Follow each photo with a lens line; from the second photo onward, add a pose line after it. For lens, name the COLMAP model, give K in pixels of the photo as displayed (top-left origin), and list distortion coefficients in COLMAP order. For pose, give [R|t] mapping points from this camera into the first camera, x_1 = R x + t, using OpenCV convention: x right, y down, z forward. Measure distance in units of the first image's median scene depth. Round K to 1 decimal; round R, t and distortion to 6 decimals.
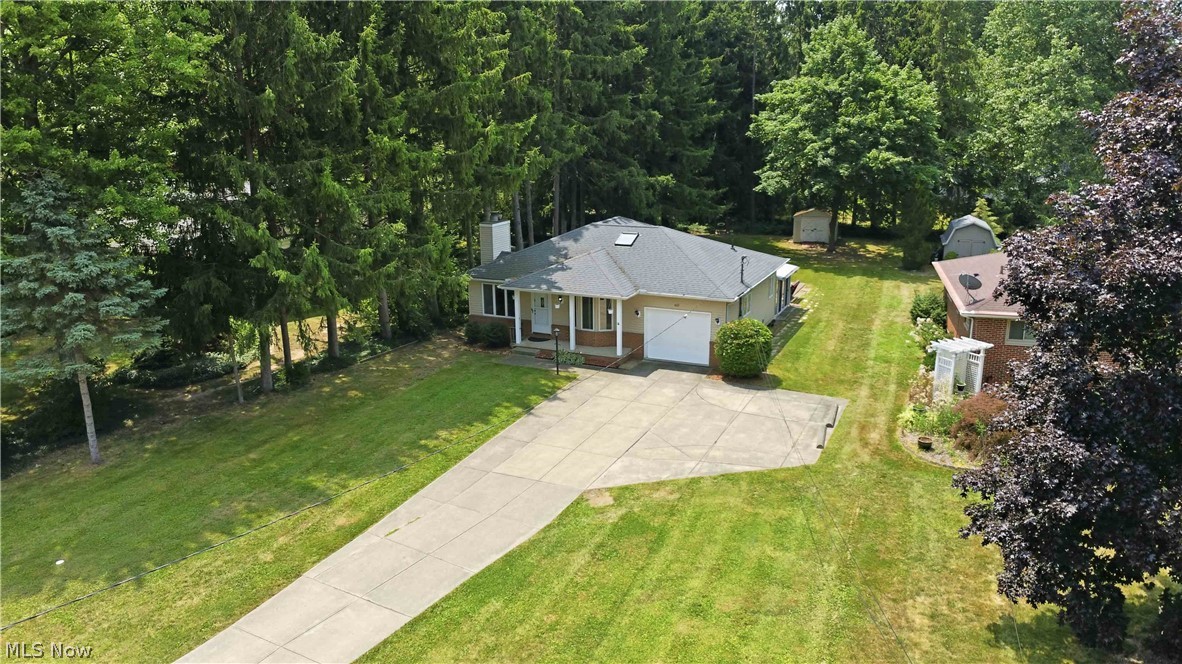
lens RADIAL K [[860.5, 0, 591.0], [0, 860.5, 332.0], [0, 0, 1]] dist [-0.031898, -0.009320]
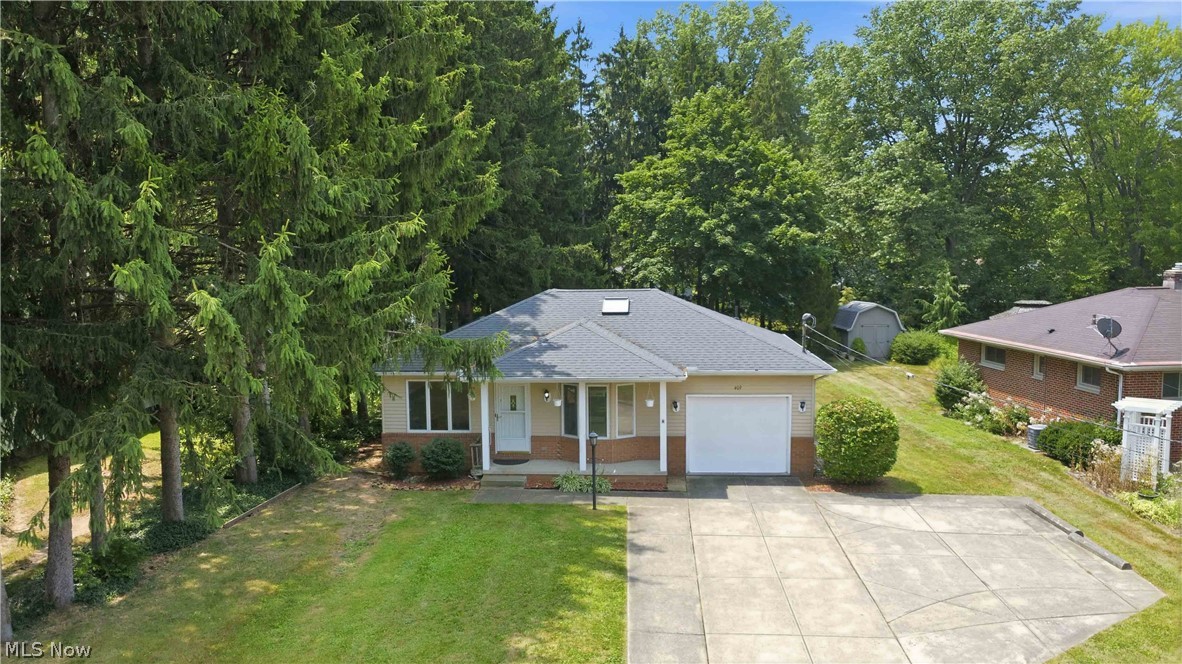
lens RADIAL K [[860.5, 0, 591.0], [0, 860.5, 332.0], [0, 0, 1]] dist [-0.031898, -0.009320]
pose [[0.936665, -0.032580, 0.348709, -0.251185], [0.091165, 0.984021, -0.152941, 0.018792], [-0.338154, 0.175045, 0.924668, 0.425452]]
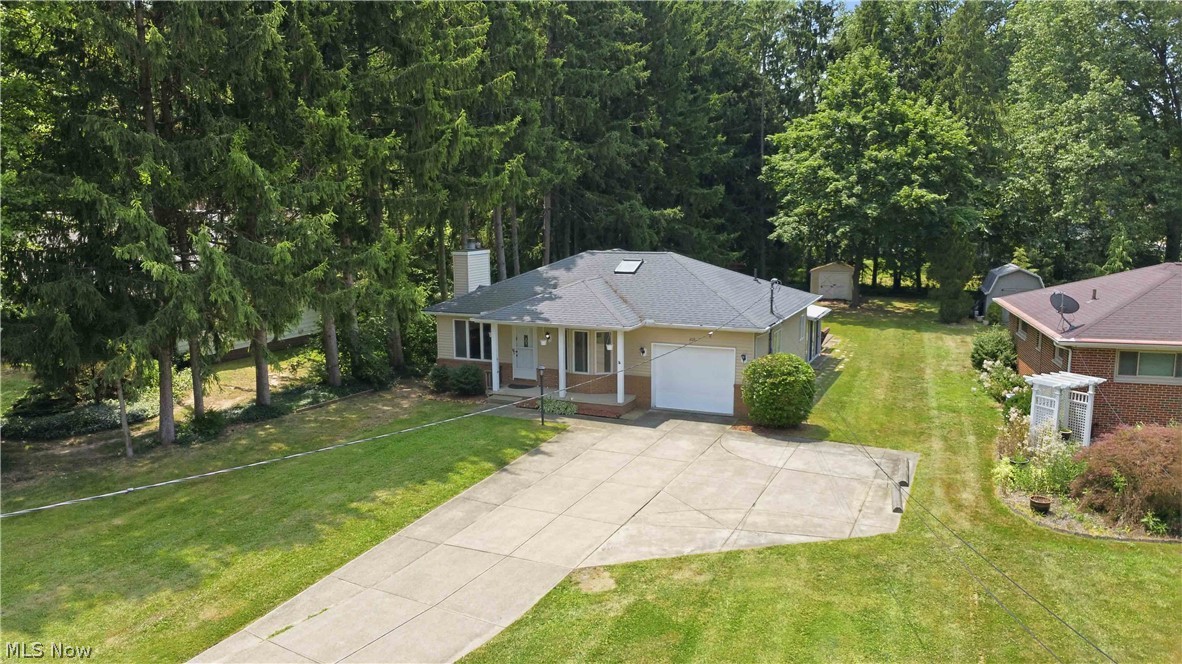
lens RADIAL K [[860.5, 0, 591.0], [0, 860.5, 332.0], [0, 0, 1]] dist [-0.031898, -0.009320]
pose [[0.999996, 0.000328, 0.002851, 0.003245], [-0.000026, 0.994461, -0.105108, 0.047873], [-0.002870, 0.105108, 0.994457, 0.210097]]
